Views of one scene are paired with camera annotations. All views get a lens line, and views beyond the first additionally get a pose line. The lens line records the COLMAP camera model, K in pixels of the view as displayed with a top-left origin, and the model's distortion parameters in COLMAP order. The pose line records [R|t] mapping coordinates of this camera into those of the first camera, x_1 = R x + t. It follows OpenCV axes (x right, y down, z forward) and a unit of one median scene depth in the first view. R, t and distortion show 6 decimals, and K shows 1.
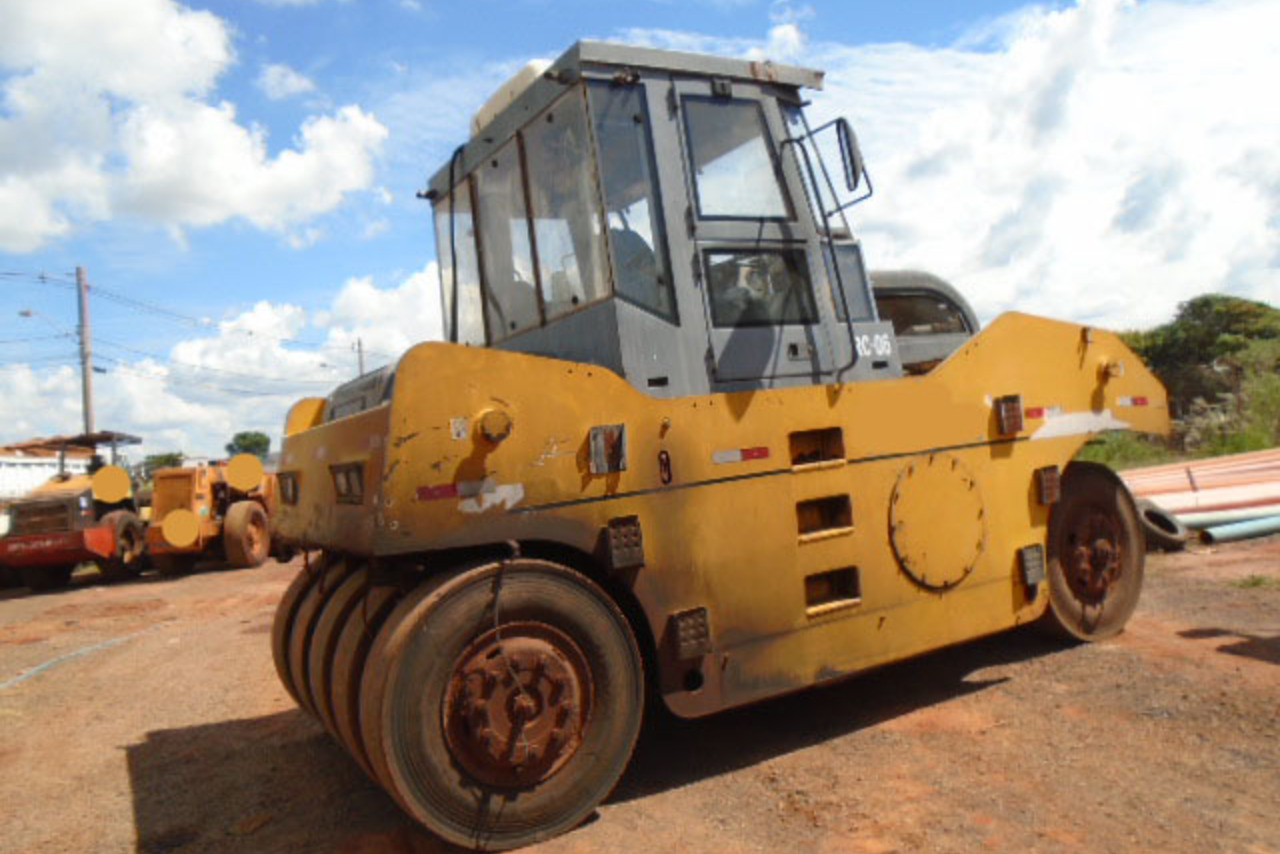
lens RADIAL K [[951.3, 0, 638.4], [0, 951.3, 429.2], [0, 0, 1]] dist [-0.000288, -0.009578]
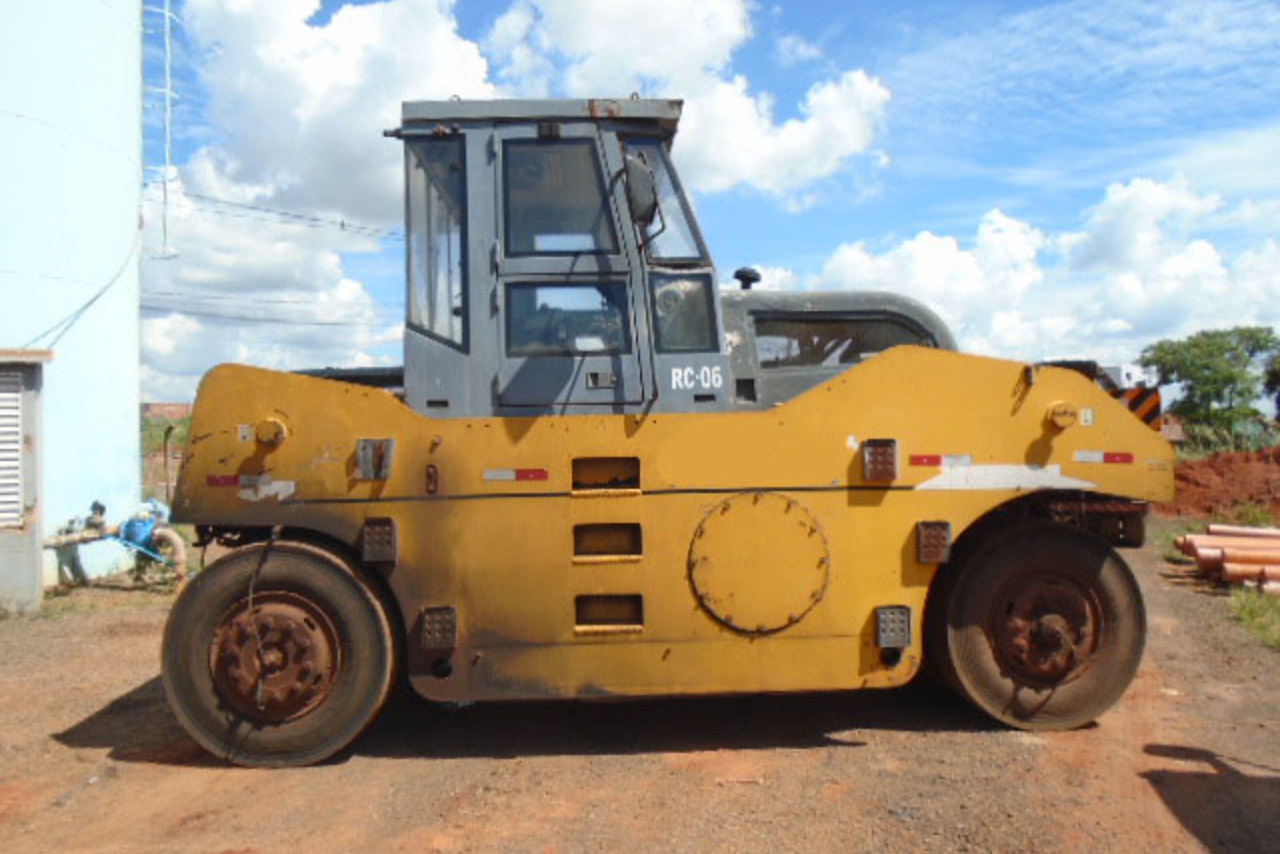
lens RADIAL K [[964.6, 0, 643.4], [0, 964.6, 431.2], [0, 0, 1]] dist [-0.002022, -0.004698]
pose [[0.882738, 0.086117, -0.461906, 0.706249], [-0.069747, 0.996186, 0.052436, -0.086575], [0.464660, -0.014071, 0.885377, 0.089703]]
